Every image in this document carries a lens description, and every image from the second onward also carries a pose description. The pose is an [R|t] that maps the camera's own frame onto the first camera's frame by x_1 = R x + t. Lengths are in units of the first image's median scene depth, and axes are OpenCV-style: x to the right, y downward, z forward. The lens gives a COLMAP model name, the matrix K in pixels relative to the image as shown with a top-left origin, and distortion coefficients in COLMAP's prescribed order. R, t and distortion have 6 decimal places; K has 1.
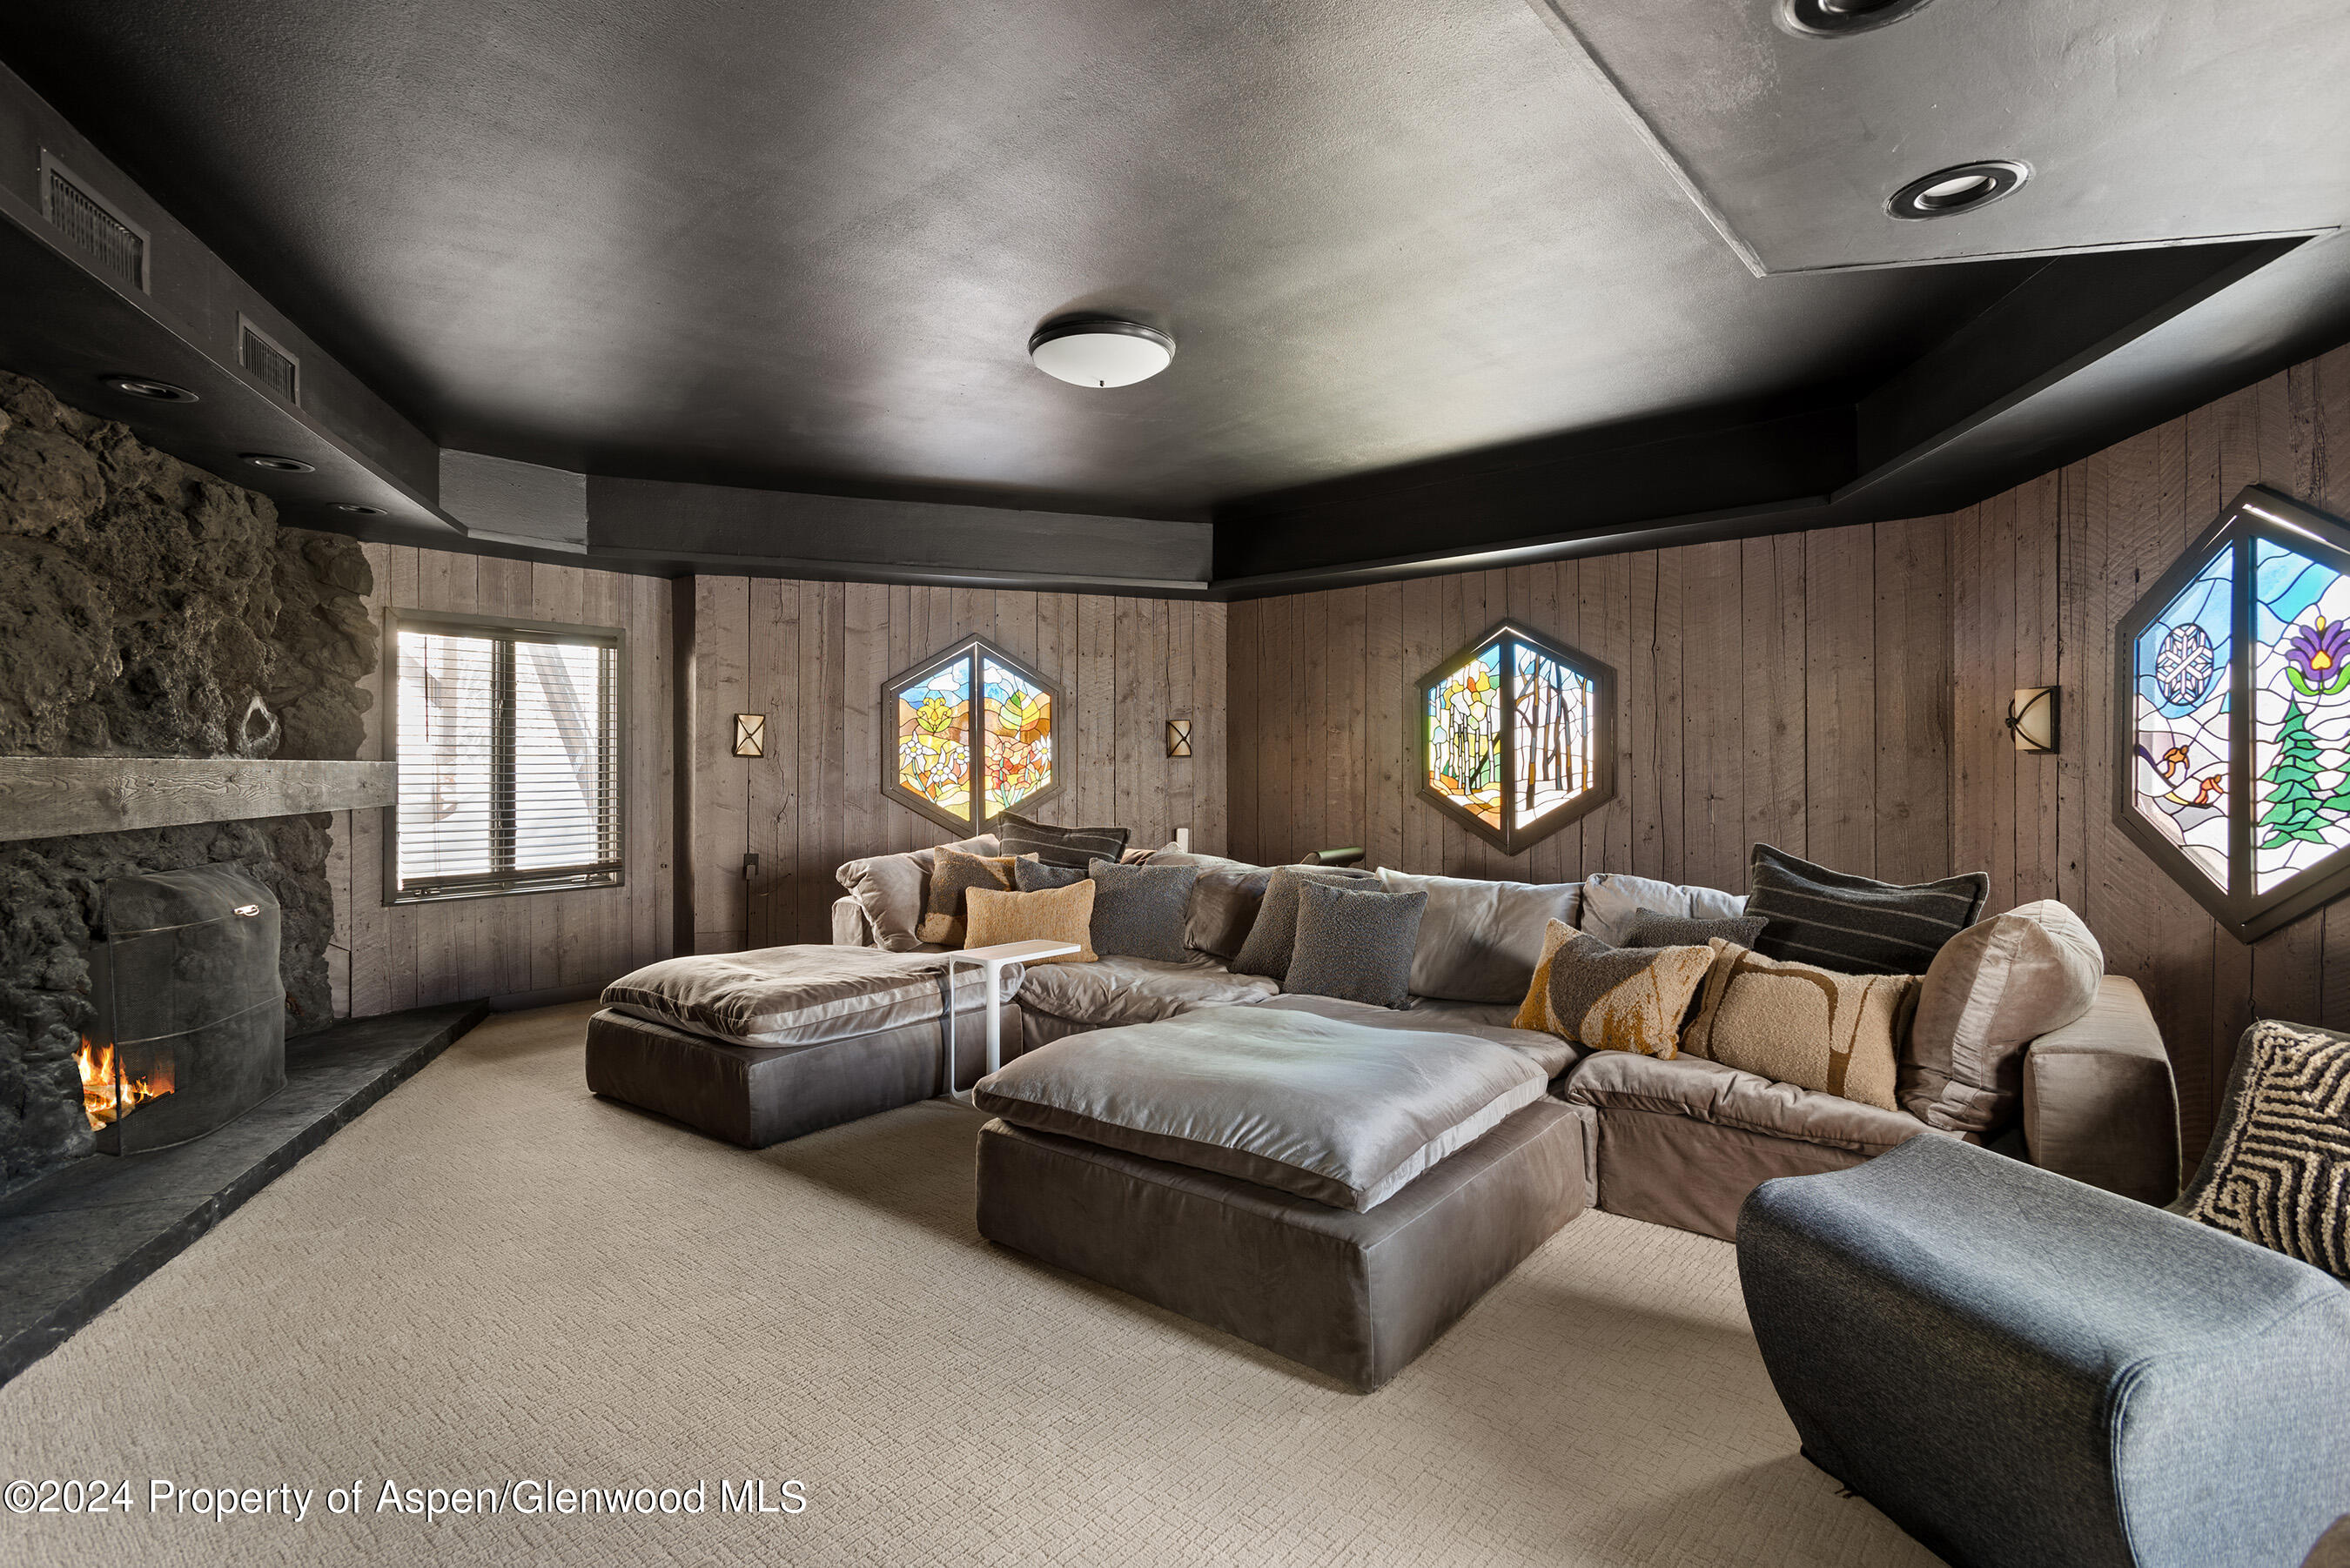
lens RADIAL K [[1105.0, 0, 1170.8], [0, 1105.0, 763.3], [0, 0, 1]] dist [-0.000453, -0.000647]
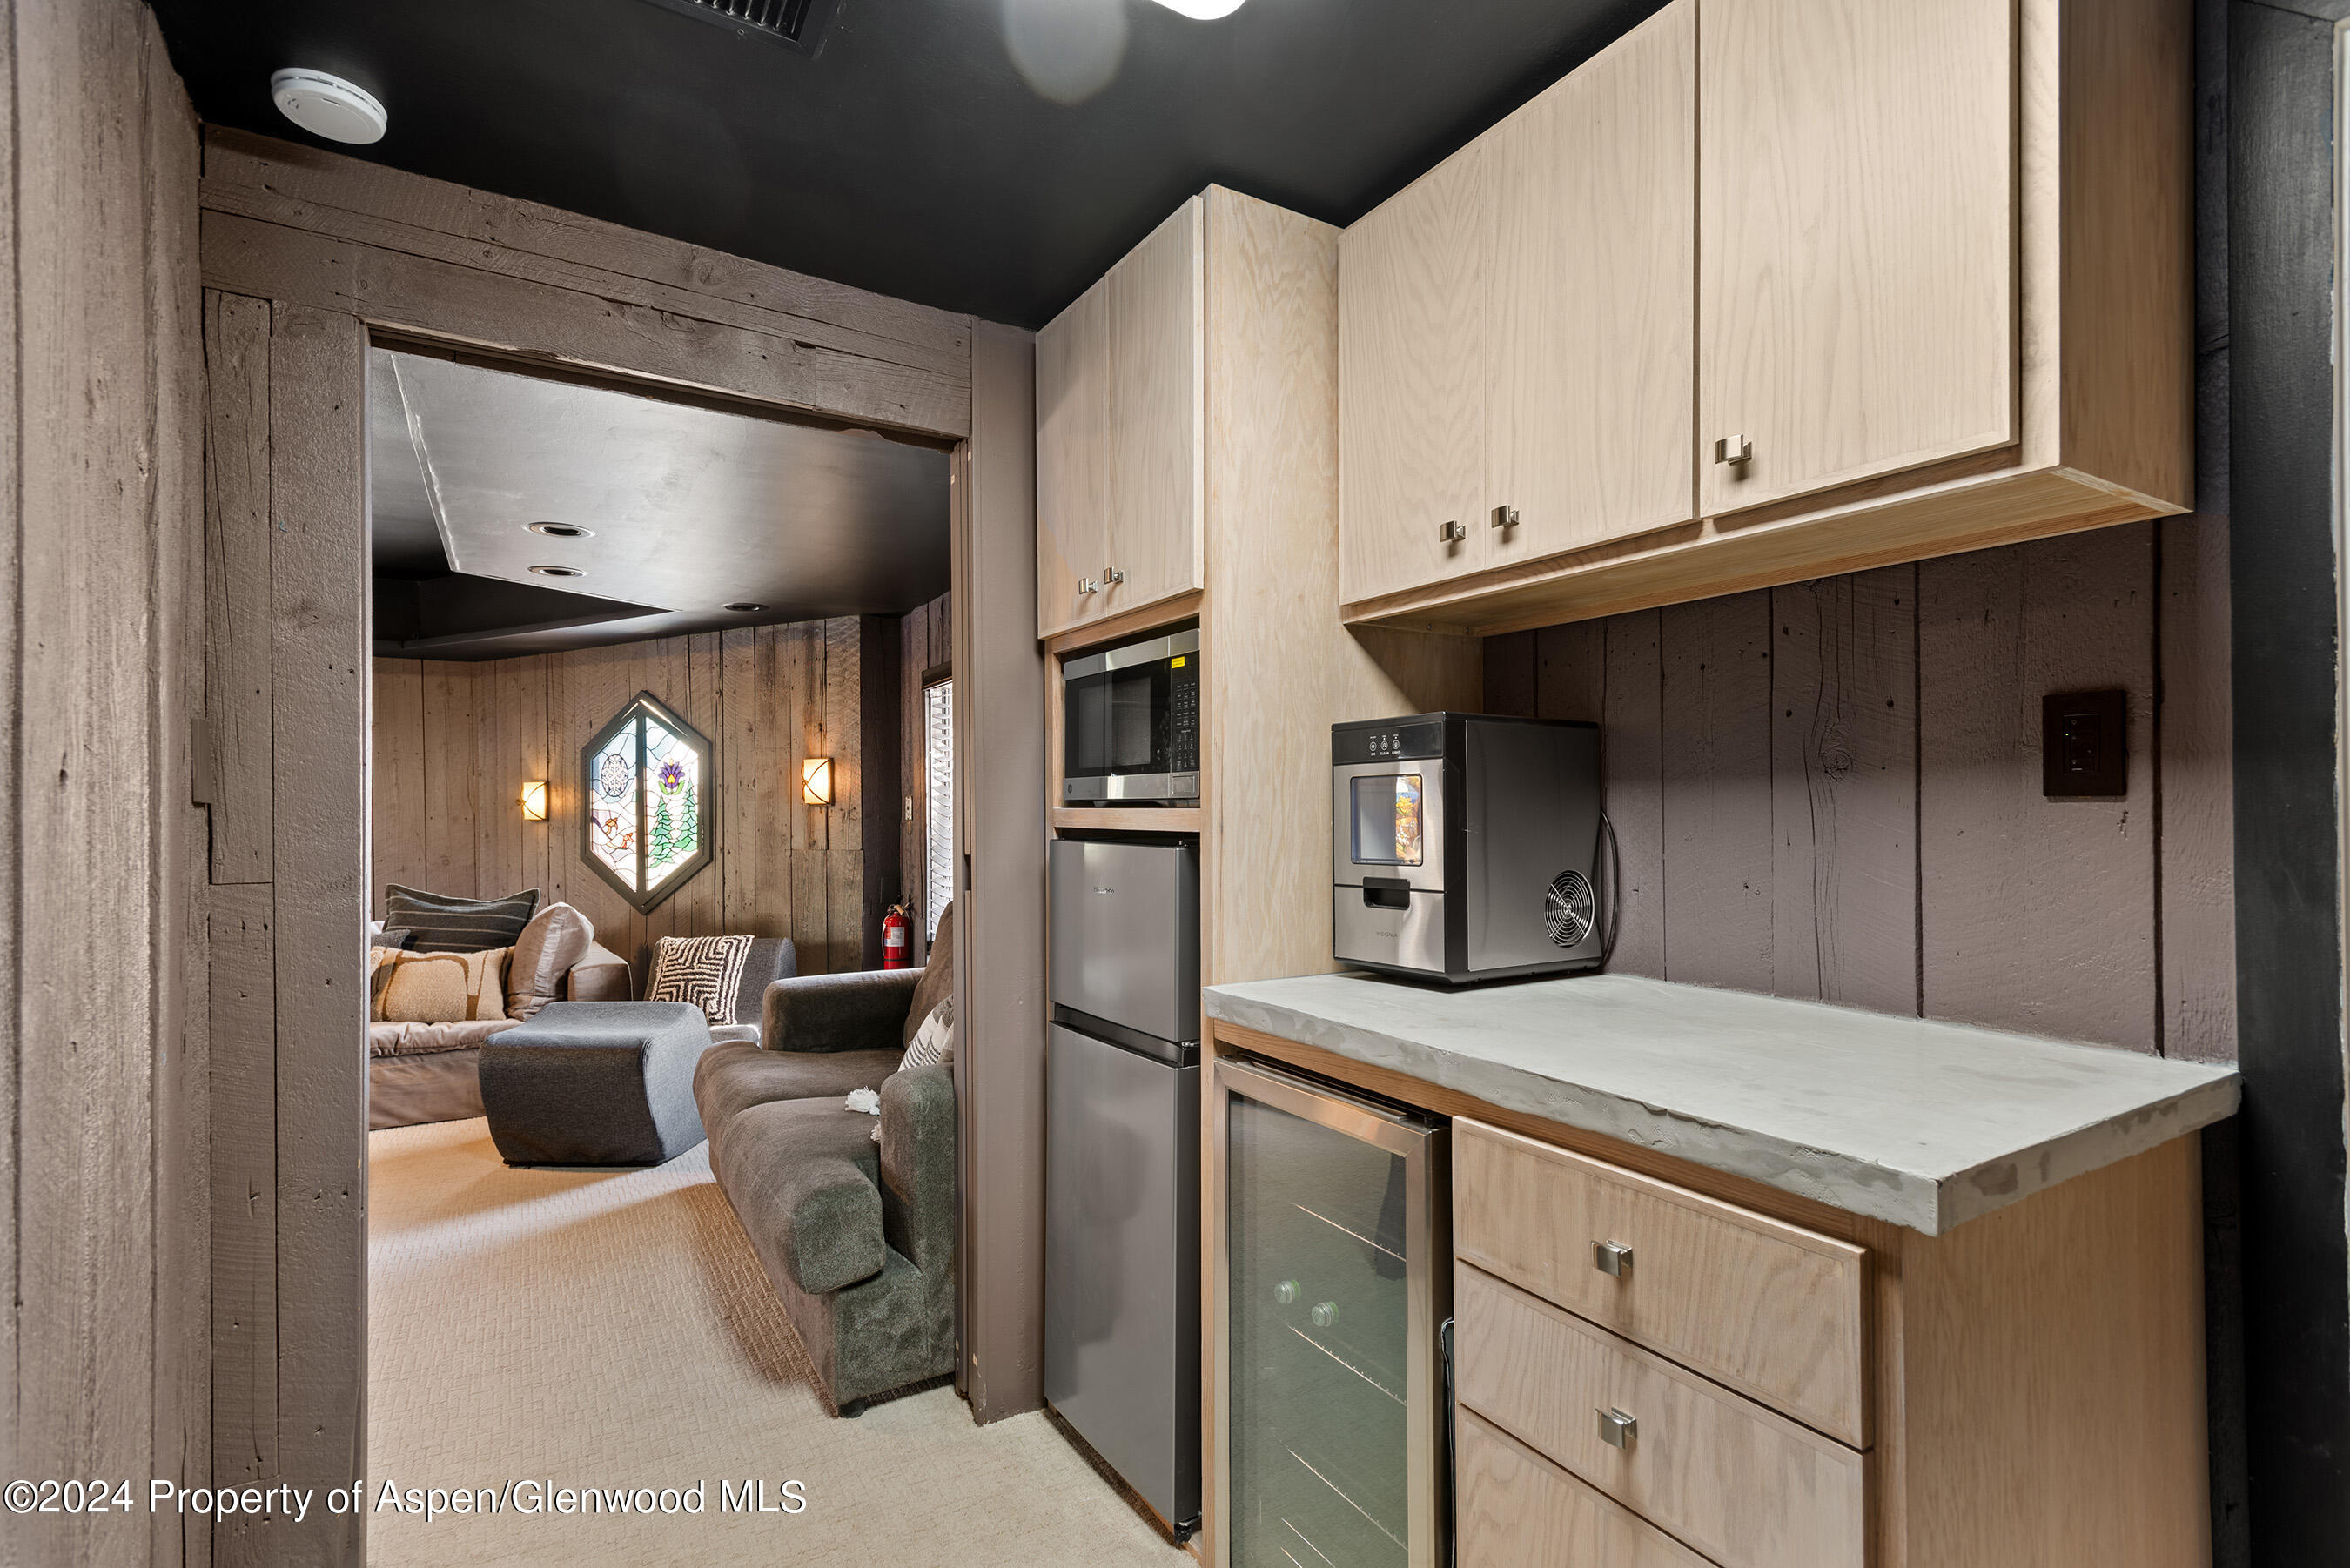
lens RADIAL K [[1101.9, 0, 1172.9], [0, 1101.9, 811.2], [0, 0, 1]] dist [-0.000775, -0.000187]
pose [[0.297488, -0.002924, 0.954721, -0.675190], [0.011560, 0.999933, -0.000540, -0.015929], [-0.954656, 0.011197, 0.297502, -0.538755]]
